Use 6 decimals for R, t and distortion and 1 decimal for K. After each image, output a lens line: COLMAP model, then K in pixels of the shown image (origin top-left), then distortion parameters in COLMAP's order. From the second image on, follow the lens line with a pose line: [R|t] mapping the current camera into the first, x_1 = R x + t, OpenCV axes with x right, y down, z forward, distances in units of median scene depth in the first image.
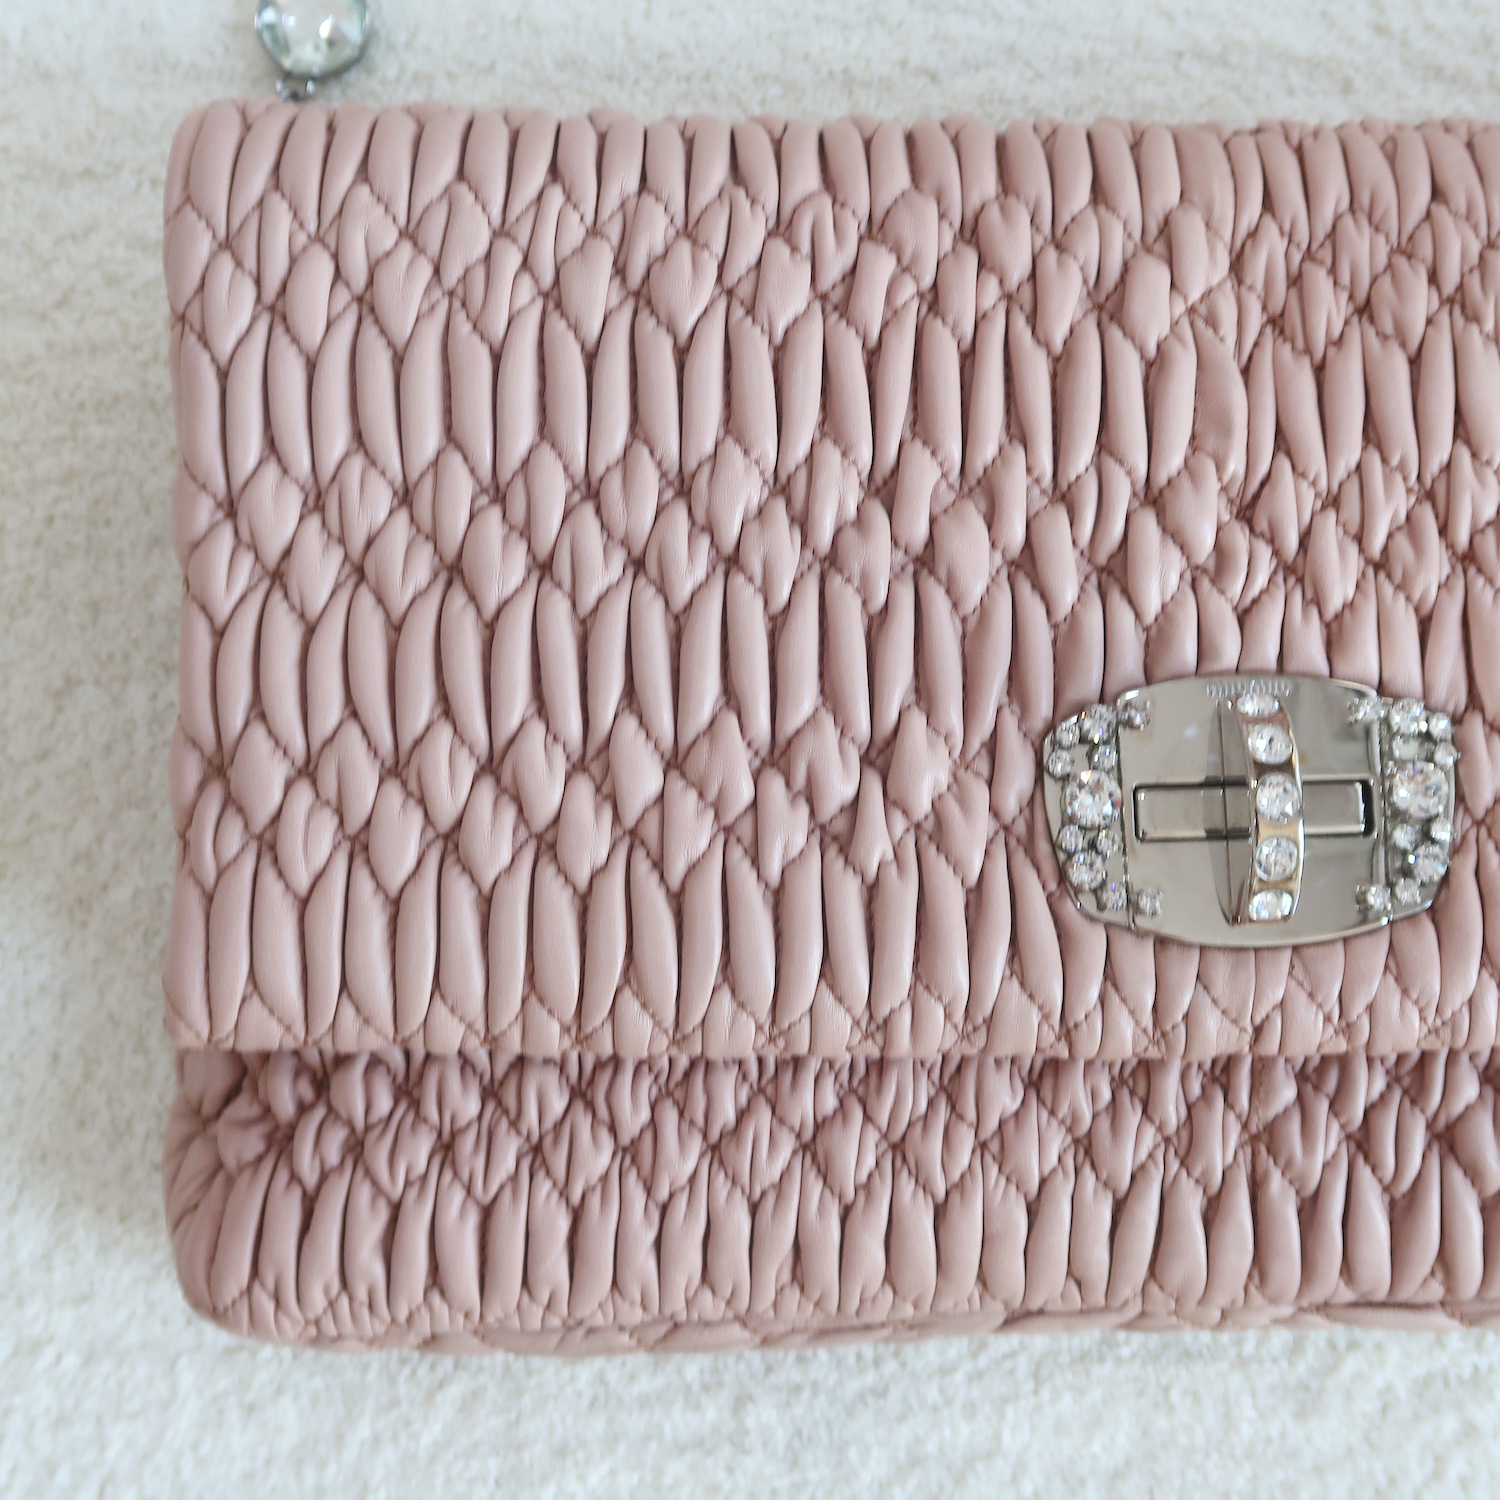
lens RADIAL K [[2256.9, 0, 769.5], [0, 2256.9, 734.0], [0, 0, 1]] dist [-0.013022, 0.000000]
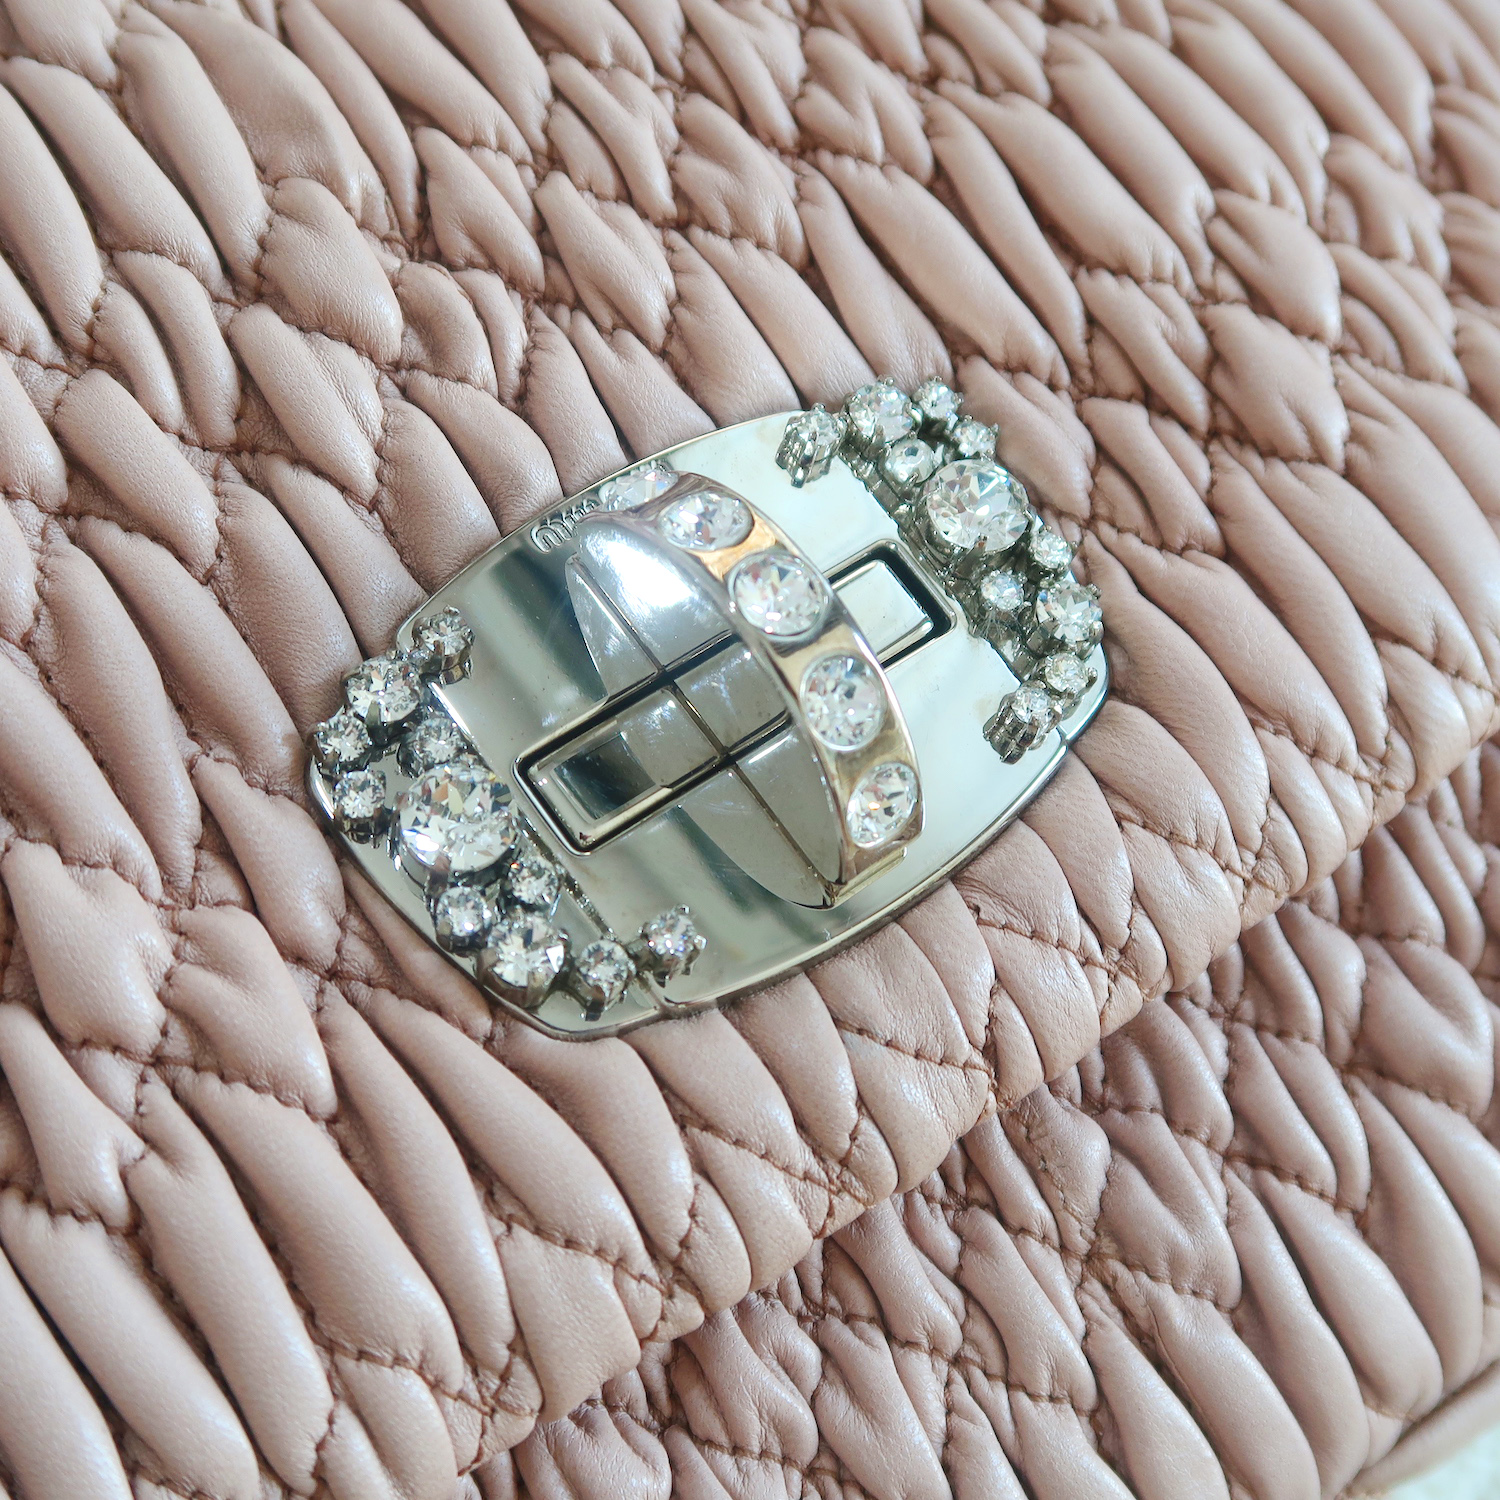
lens RADIAL K [[2256.9, 0, 750.5], [0, 2256.9, 756.5], [0, 0, 1]] dist [-0.013022, 0.000000]
pose [[0.807257, -0.473996, 0.351659, 0.030734], [0.539633, 0.834074, -0.114527, 0.102800], [-0.239025, 0.282219, 0.929096, 0.522335]]
